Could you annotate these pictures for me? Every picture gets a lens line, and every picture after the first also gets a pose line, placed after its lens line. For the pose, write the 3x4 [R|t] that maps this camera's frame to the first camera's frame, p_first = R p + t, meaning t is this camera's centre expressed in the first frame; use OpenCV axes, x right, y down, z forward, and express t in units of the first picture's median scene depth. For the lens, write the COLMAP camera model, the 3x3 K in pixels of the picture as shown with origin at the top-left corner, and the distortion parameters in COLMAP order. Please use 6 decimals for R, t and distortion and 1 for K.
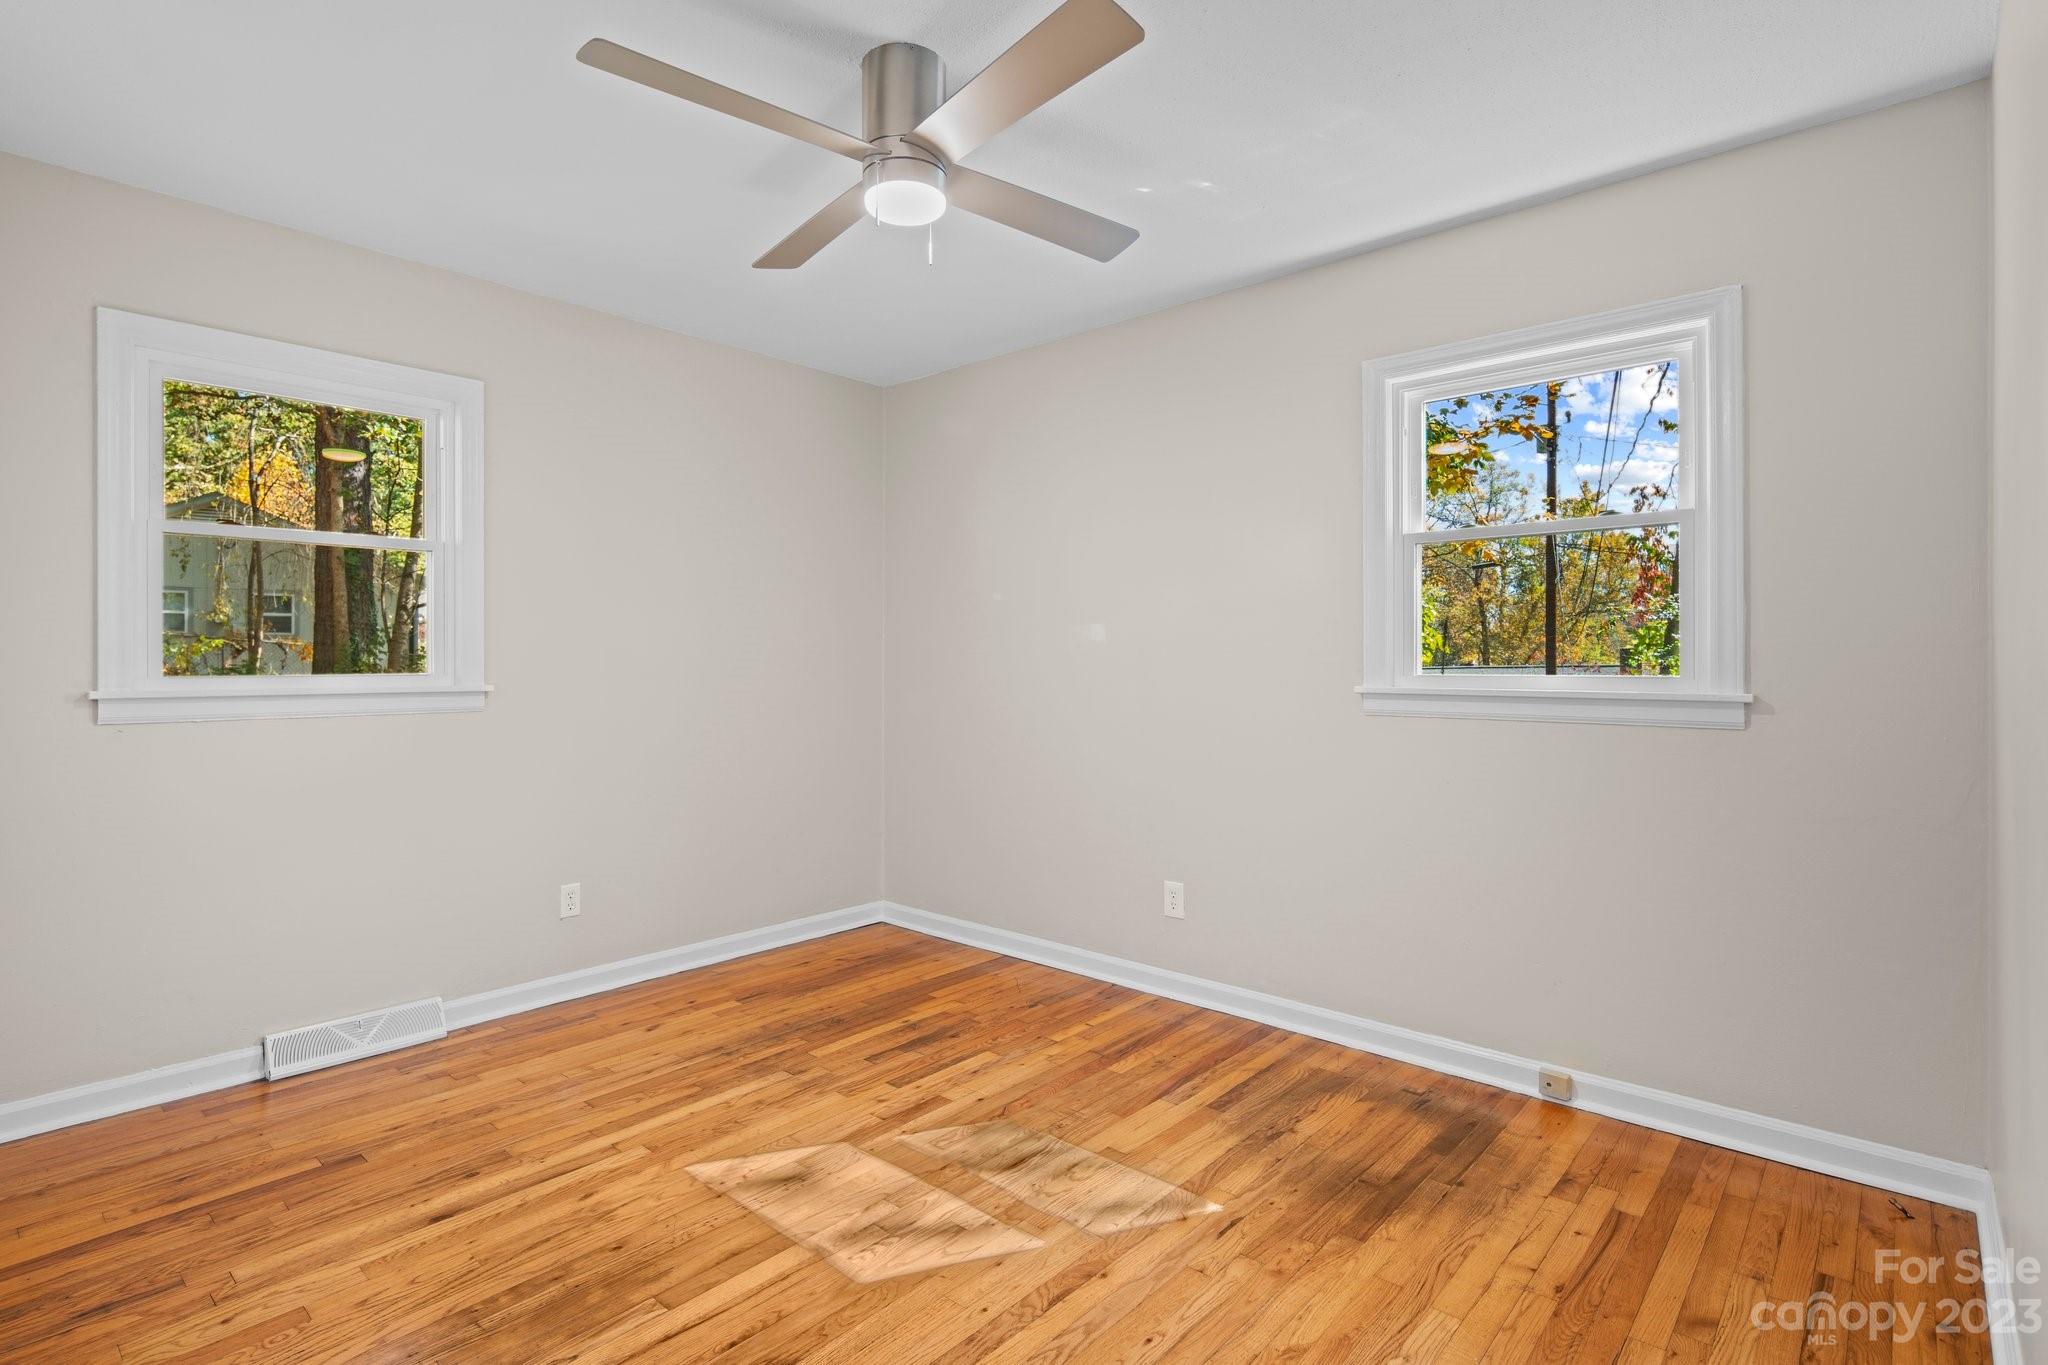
lens RADIAL K [[995.6, 0, 983.7], [0, 995.6, 658.4], [0, 0, 1]] dist [0.007168, -0.005501]
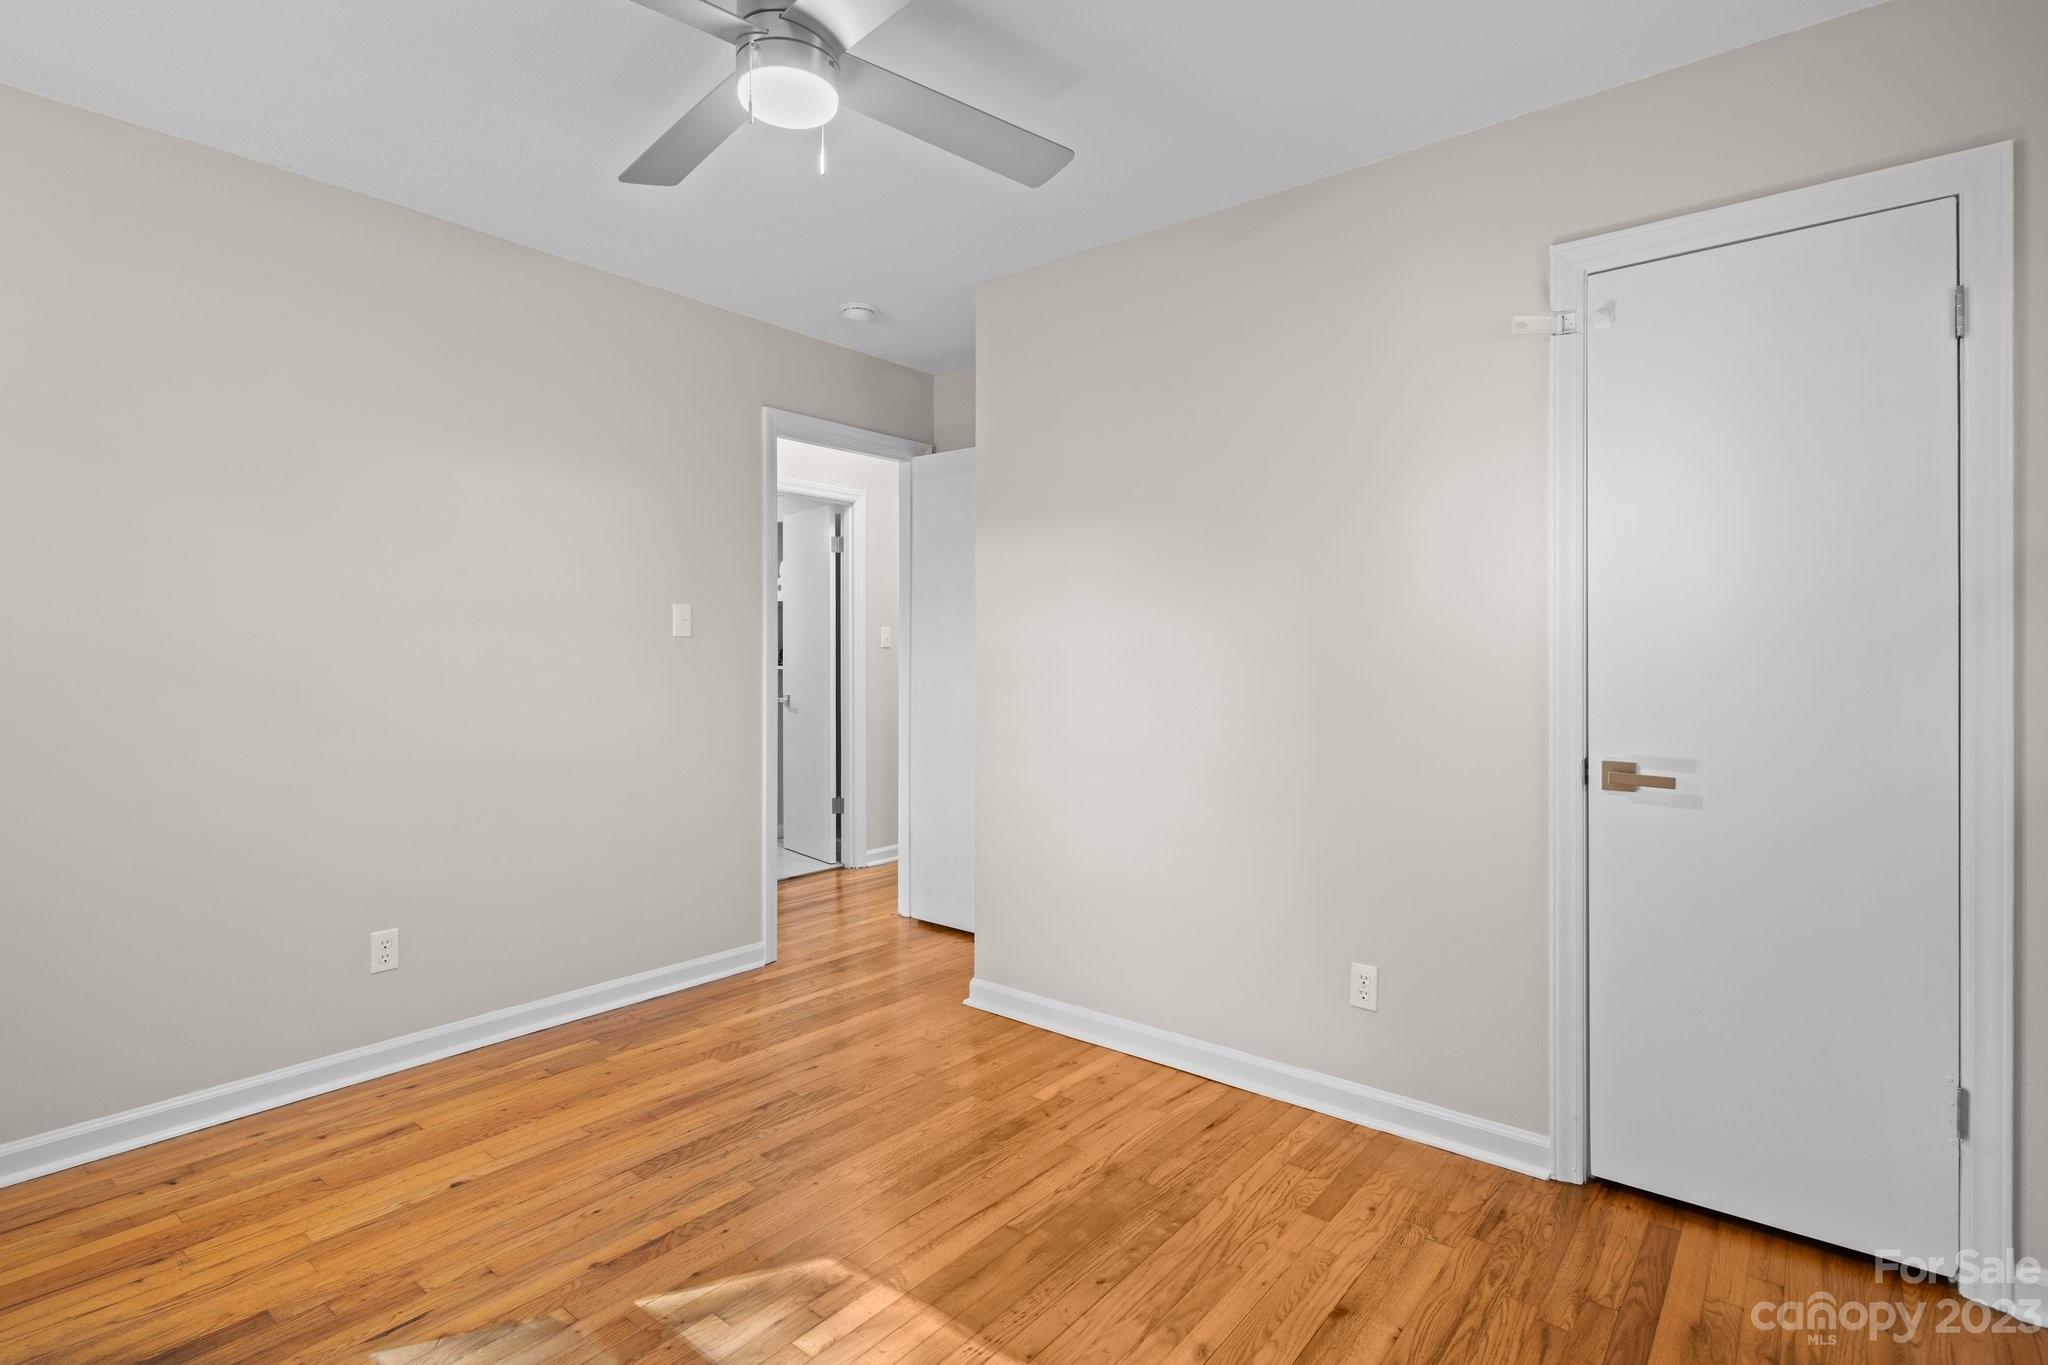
lens RADIAL K [[995.6, 0, 1023.5], [0, 995.6, 669.0], [0, 0, 1]] dist [0.007168, -0.005501]
pose [[-0.995789, -0.002659, -0.091635, -0.198104], [-0.003567, 0.999946, 0.009741, 0.002359], [0.091604, 0.010027, -0.995745, 1.849651]]
